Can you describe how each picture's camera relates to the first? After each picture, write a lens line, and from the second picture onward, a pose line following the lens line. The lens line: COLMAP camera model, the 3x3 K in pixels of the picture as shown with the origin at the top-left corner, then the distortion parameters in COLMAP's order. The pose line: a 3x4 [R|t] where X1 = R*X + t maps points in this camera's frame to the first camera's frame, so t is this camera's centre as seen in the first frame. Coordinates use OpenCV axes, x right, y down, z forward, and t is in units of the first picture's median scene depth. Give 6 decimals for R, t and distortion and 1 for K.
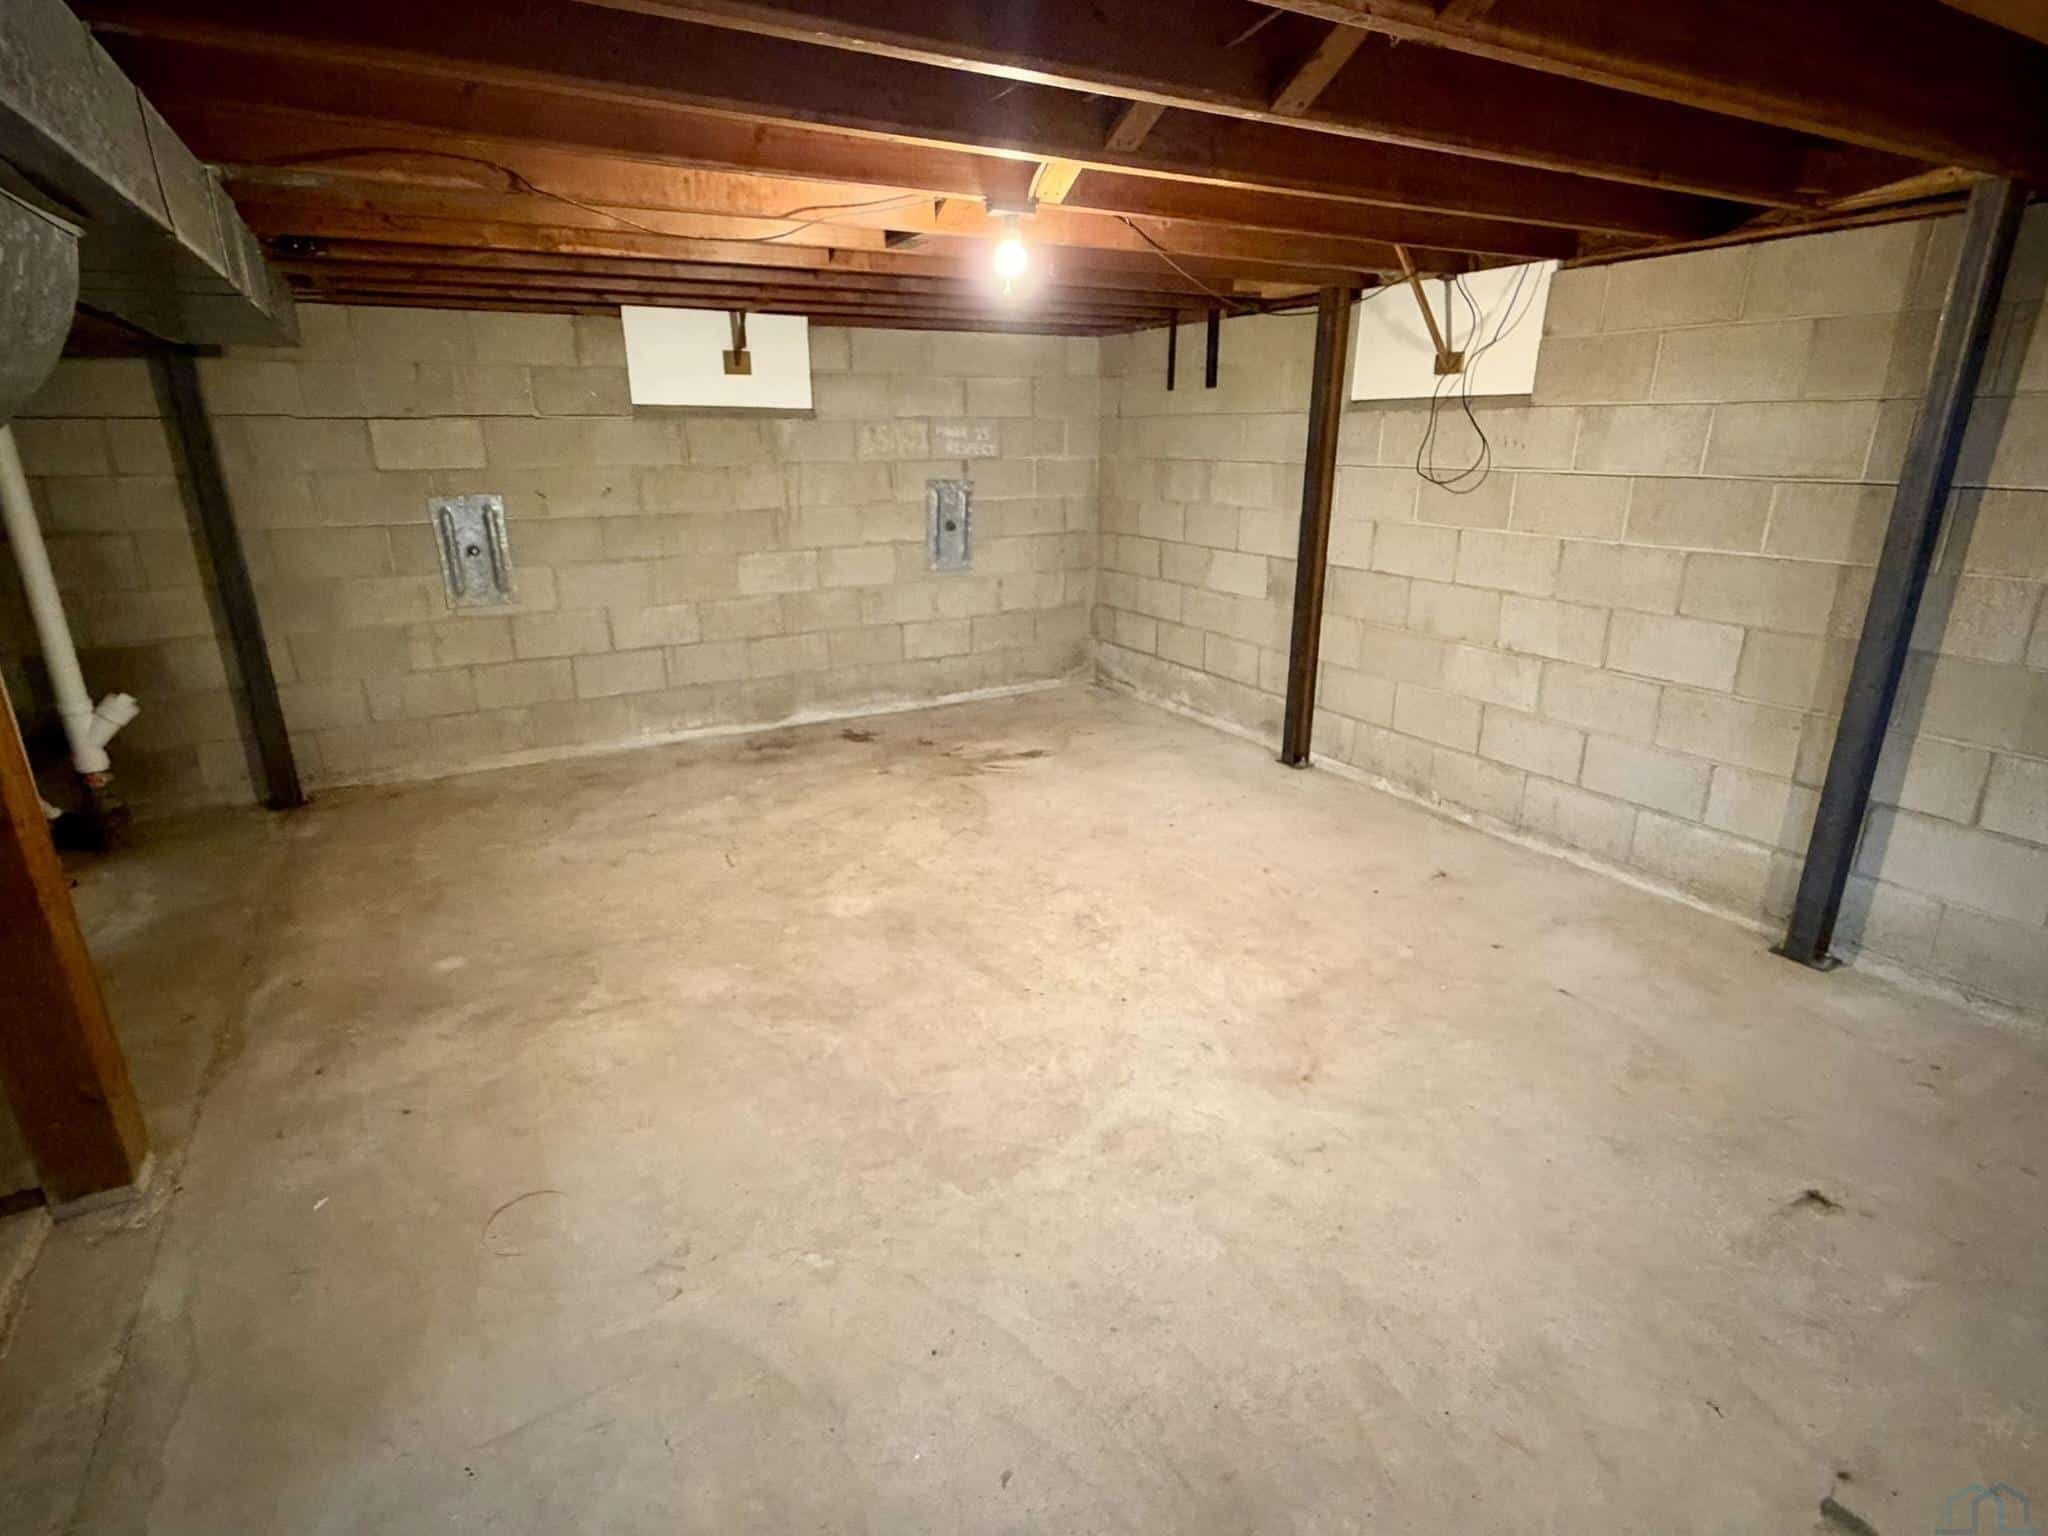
lens RADIAL K [[1017.8, 0, 1023.3], [0, 1017.8, 764.9], [0, 0, 1]] dist [0.000272, -0.000256]
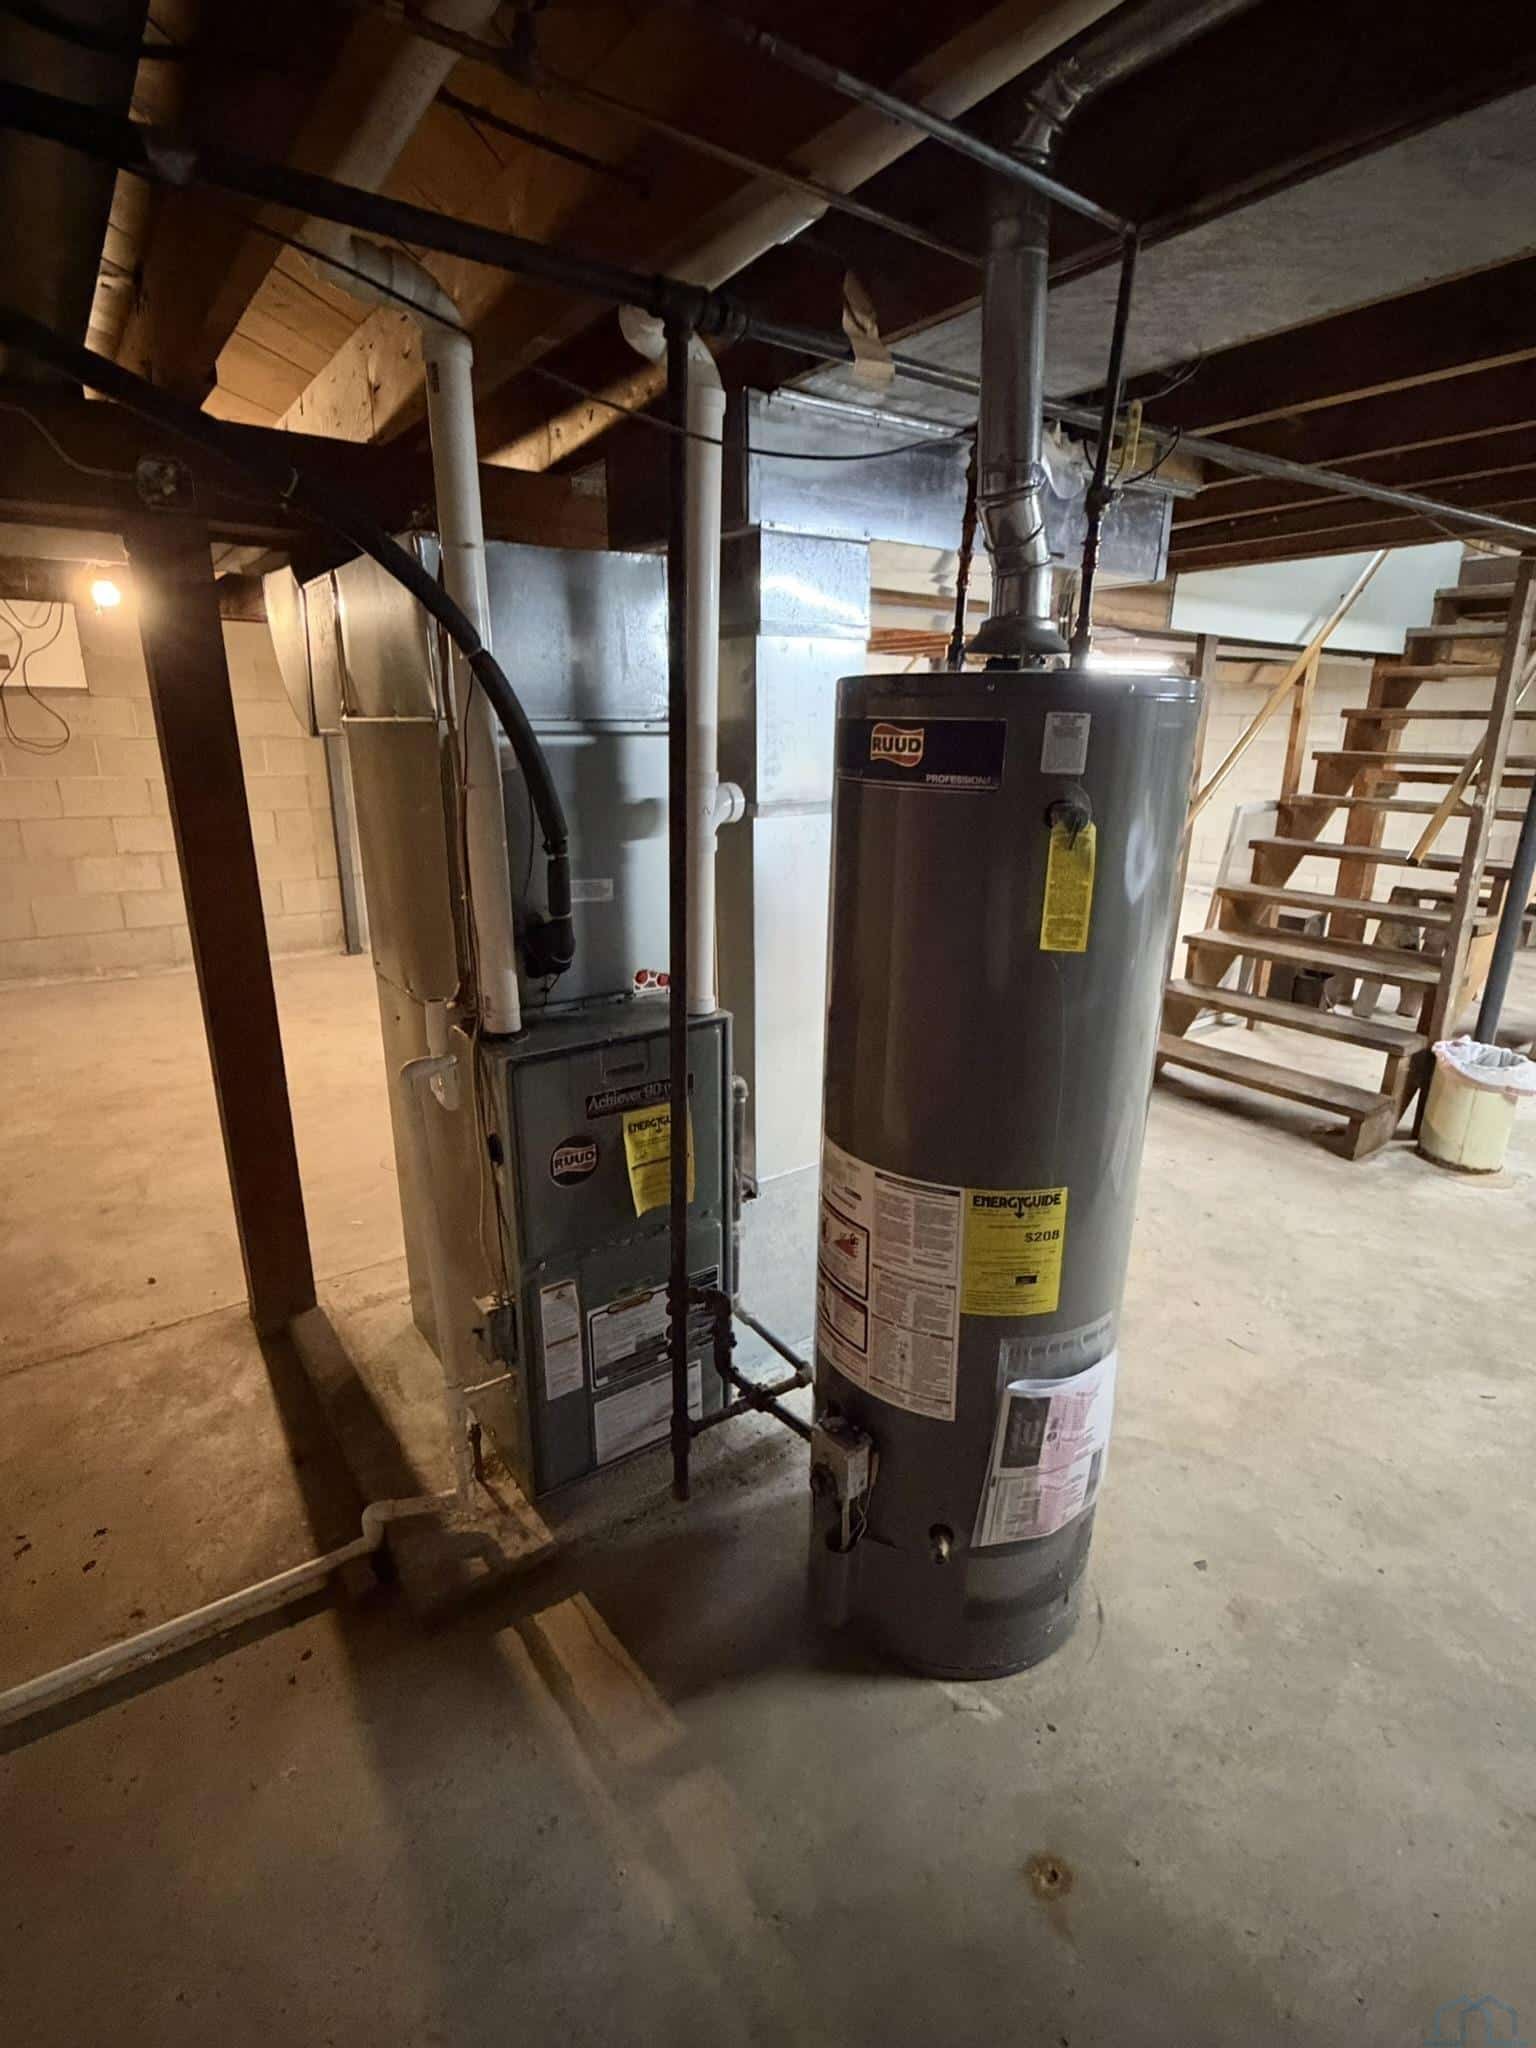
lens RADIAL K [[1017.8, 0, 768.7], [0, 1017.8, 1024.1], [0, 0, 1]] dist [0.000272, -0.000256]
pose [[-0.111951, -0.284480, 0.952123, -1.126564], [0.299282, 0.904005, 0.305294, -0.057749], [-0.947574, 0.319132, -0.016065, 0.183679]]
